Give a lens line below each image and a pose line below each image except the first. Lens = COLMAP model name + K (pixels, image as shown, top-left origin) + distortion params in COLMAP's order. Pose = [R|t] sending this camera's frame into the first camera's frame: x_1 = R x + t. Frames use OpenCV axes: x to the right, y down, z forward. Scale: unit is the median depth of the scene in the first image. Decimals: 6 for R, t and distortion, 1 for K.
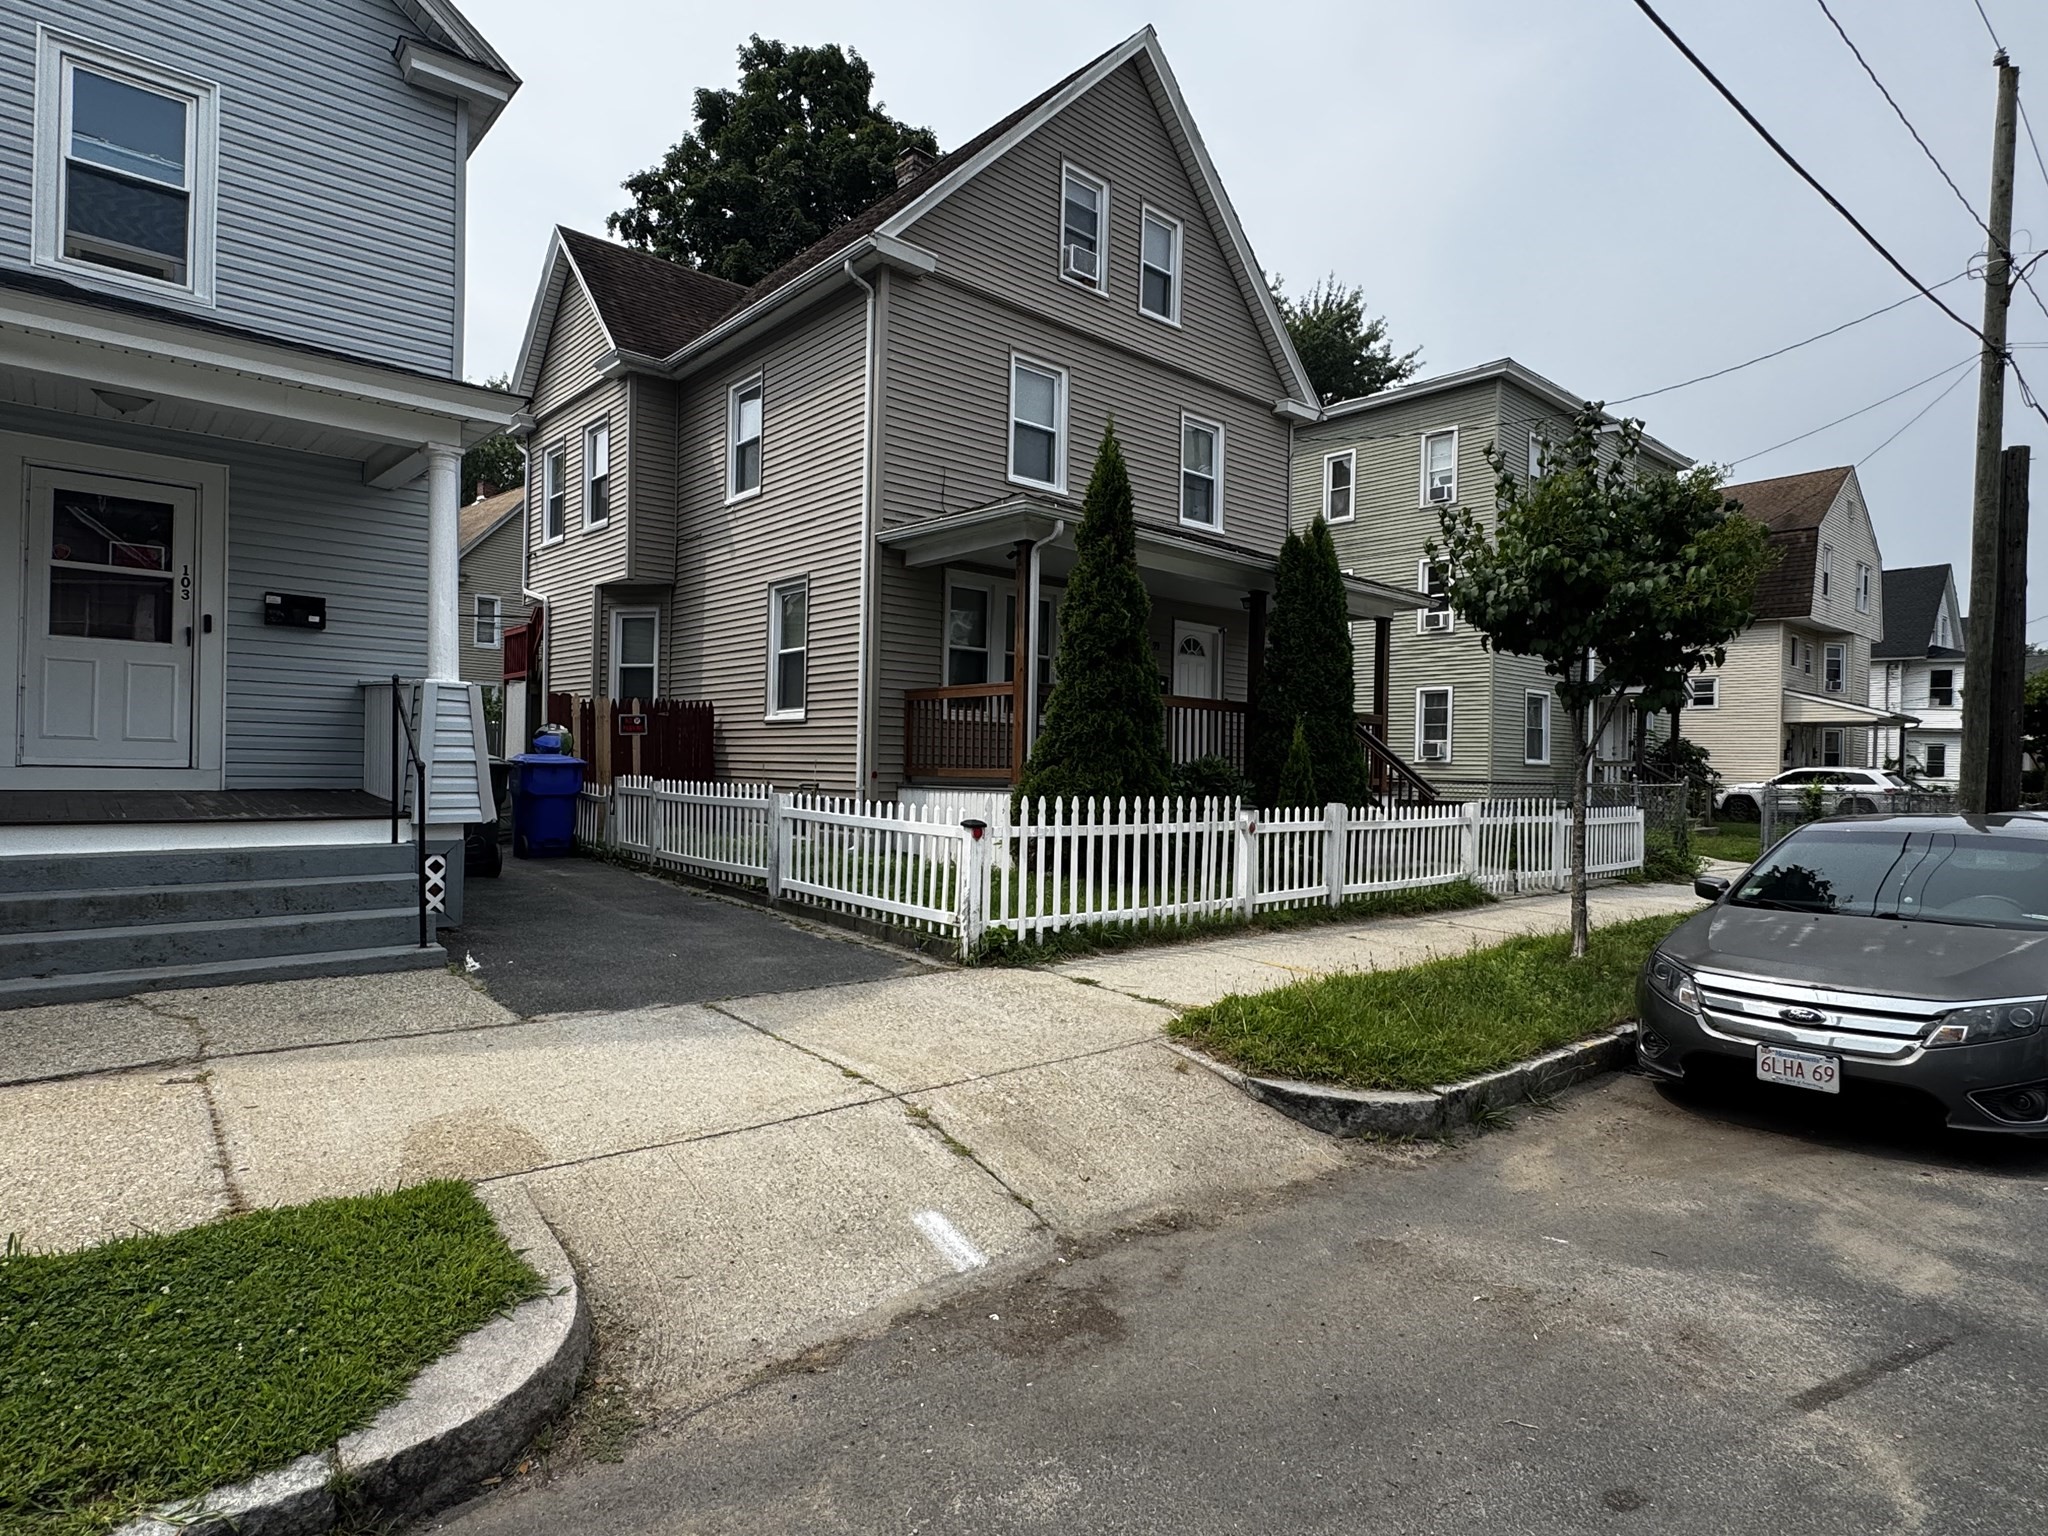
lens RADIAL K [[1112.1, 0, 1024.1], [0, 1112.1, 768.8], [0, 0, 1]] dist [-0.003082, 0.001150]
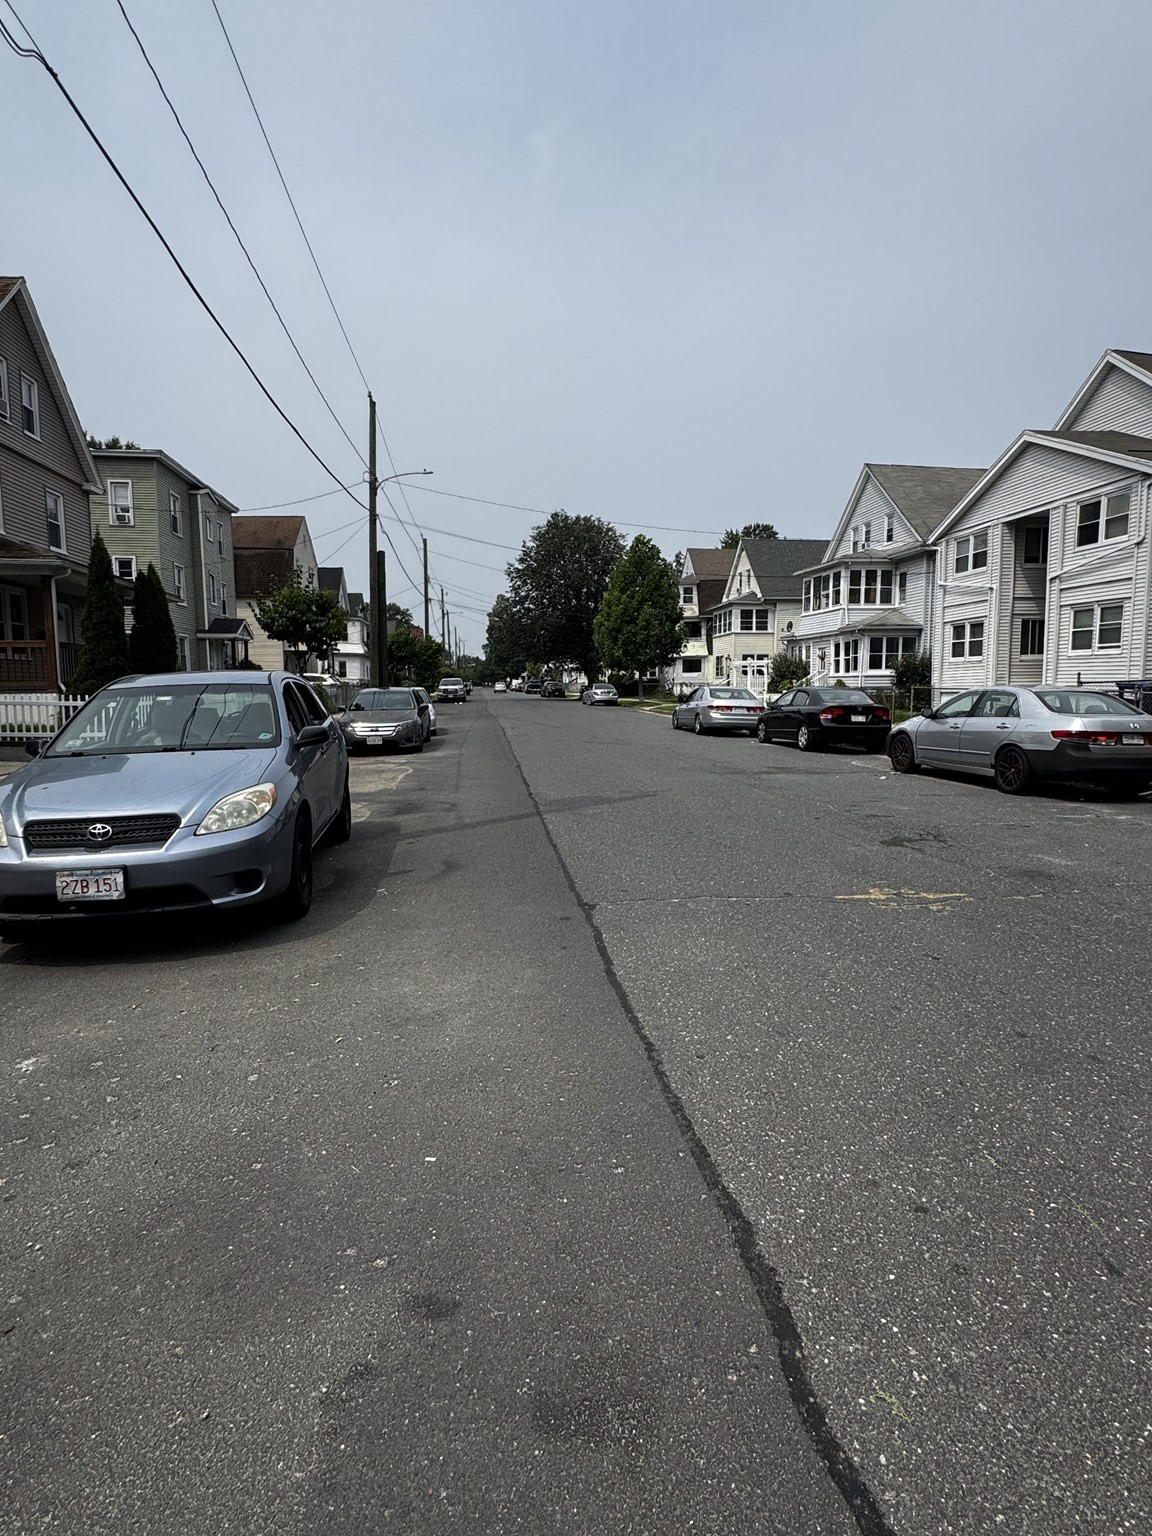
lens RADIAL K [[834.1, 0, 573.5], [0, 834.1, 772.0], [0, 0, 1]] dist [-0.003082, 0.001150]
pose [[0.560562, -0.111618, 0.820556, -0.892447], [0.016447, 0.992180, 0.123728, -0.010516], [-0.827949, -0.055862, 0.558014, -0.859360]]
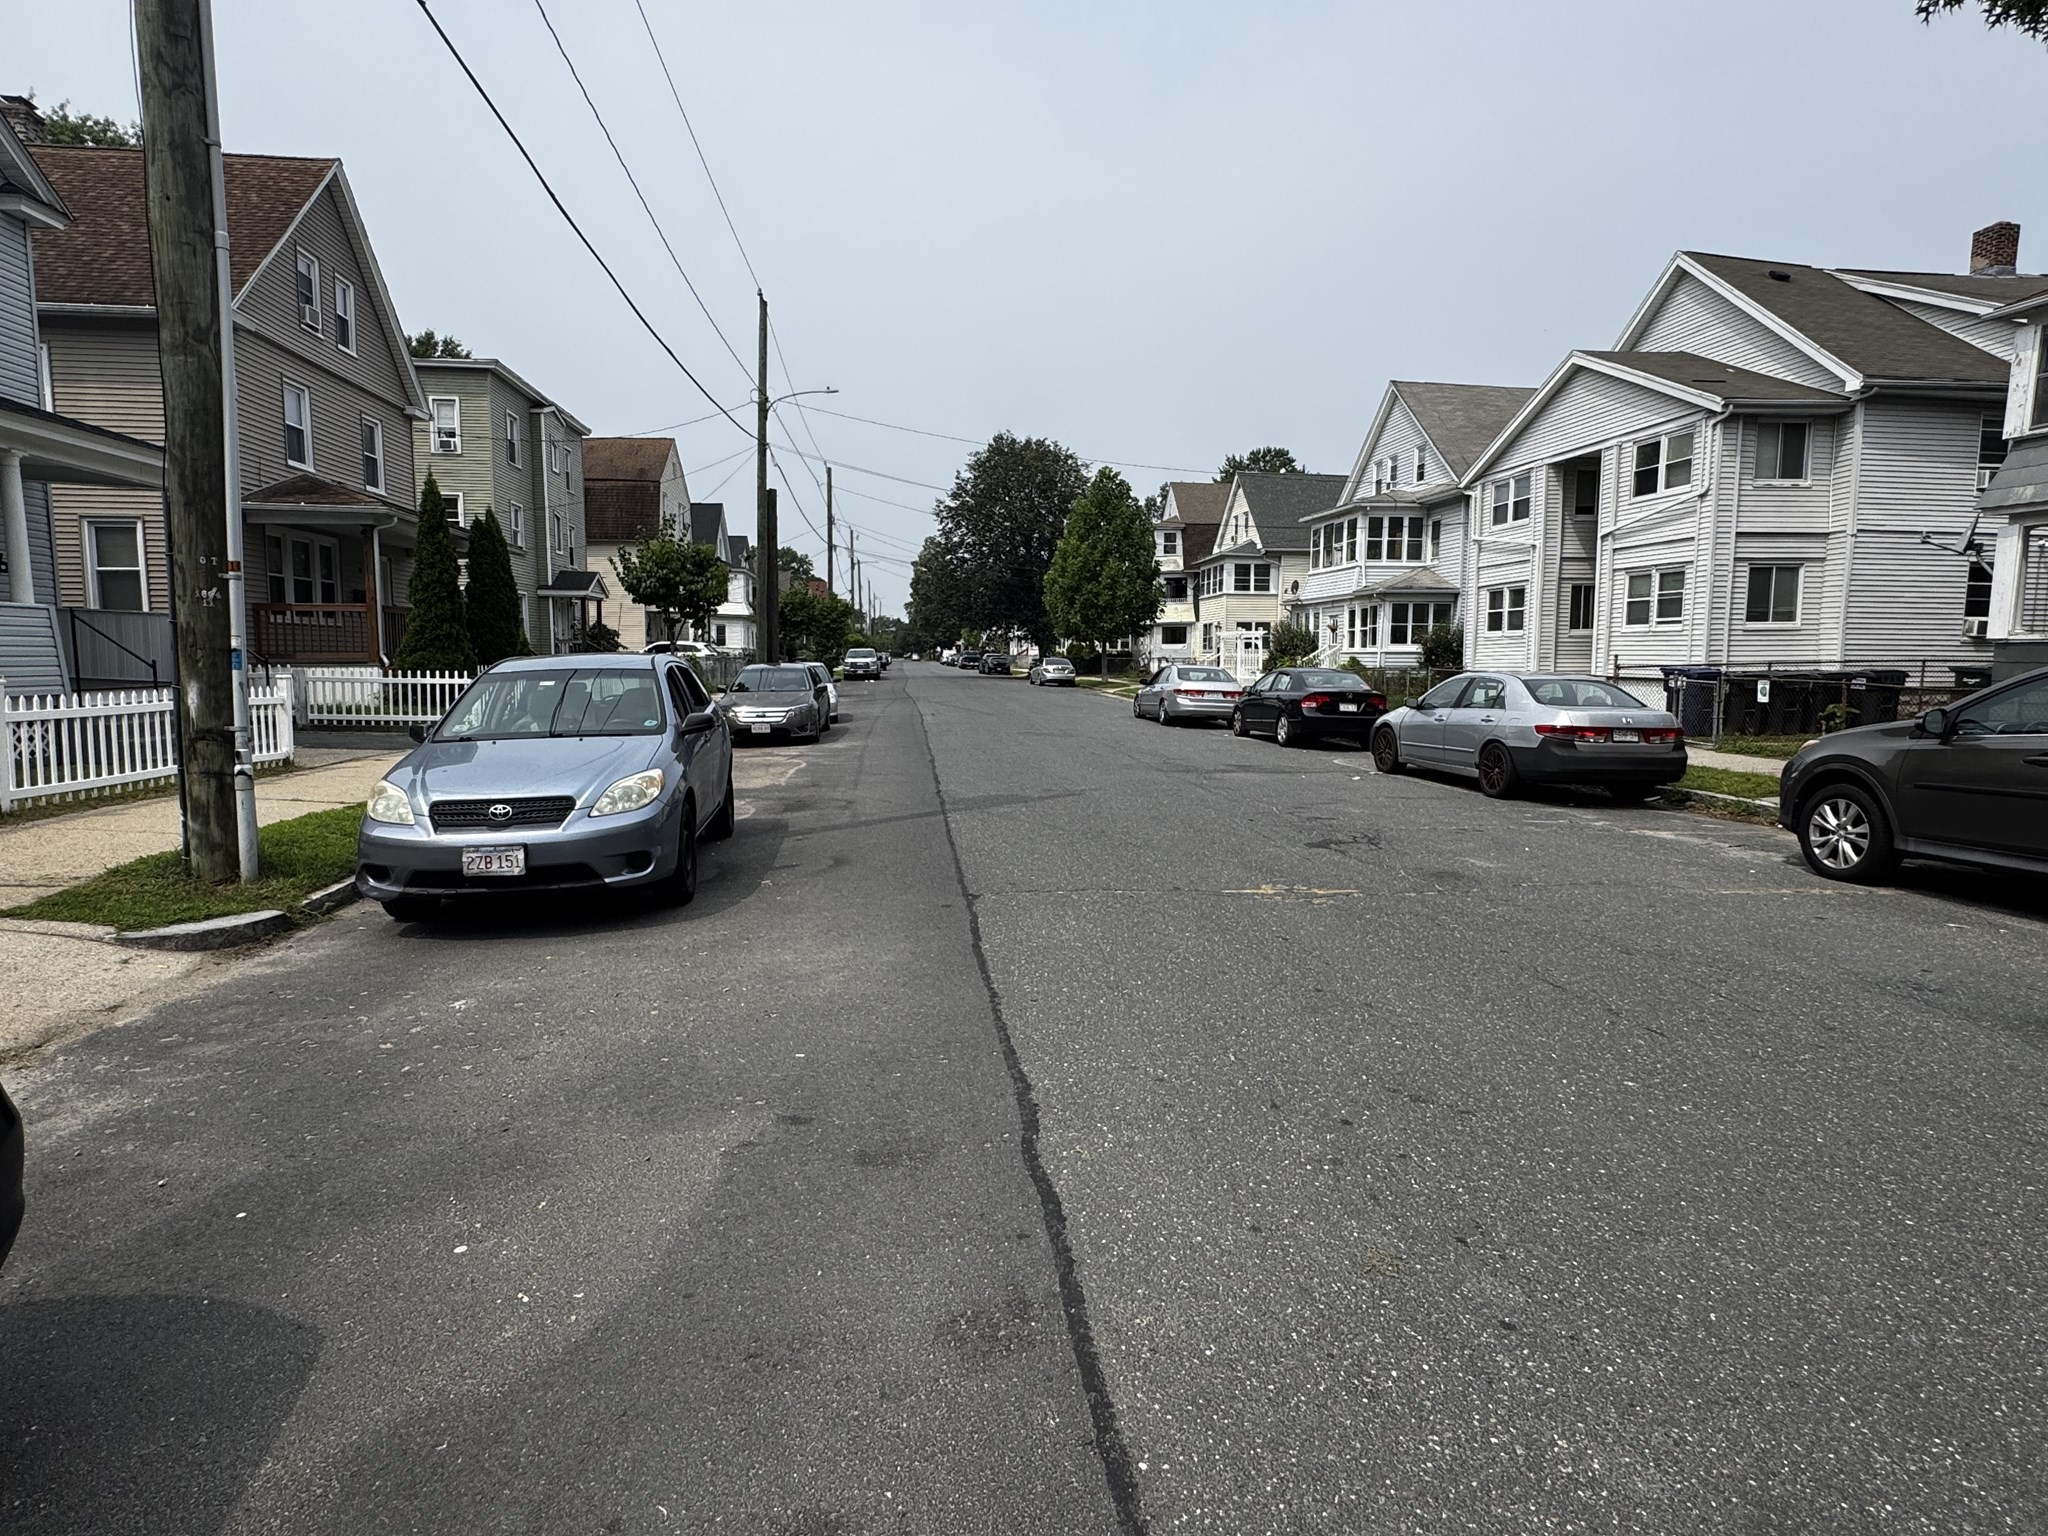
lens RADIAL K [[1112.1, 0, 1017.4], [0, 1112.1, 769.8], [0, 0, 1]] dist [-0.003082, 0.001150]
pose [[0.567824, -0.103441, 0.816625, -1.016600], [0.006812, 0.992629, 0.120999, -0.025678], [-0.823122, -0.063144, 0.564343, -0.995973]]
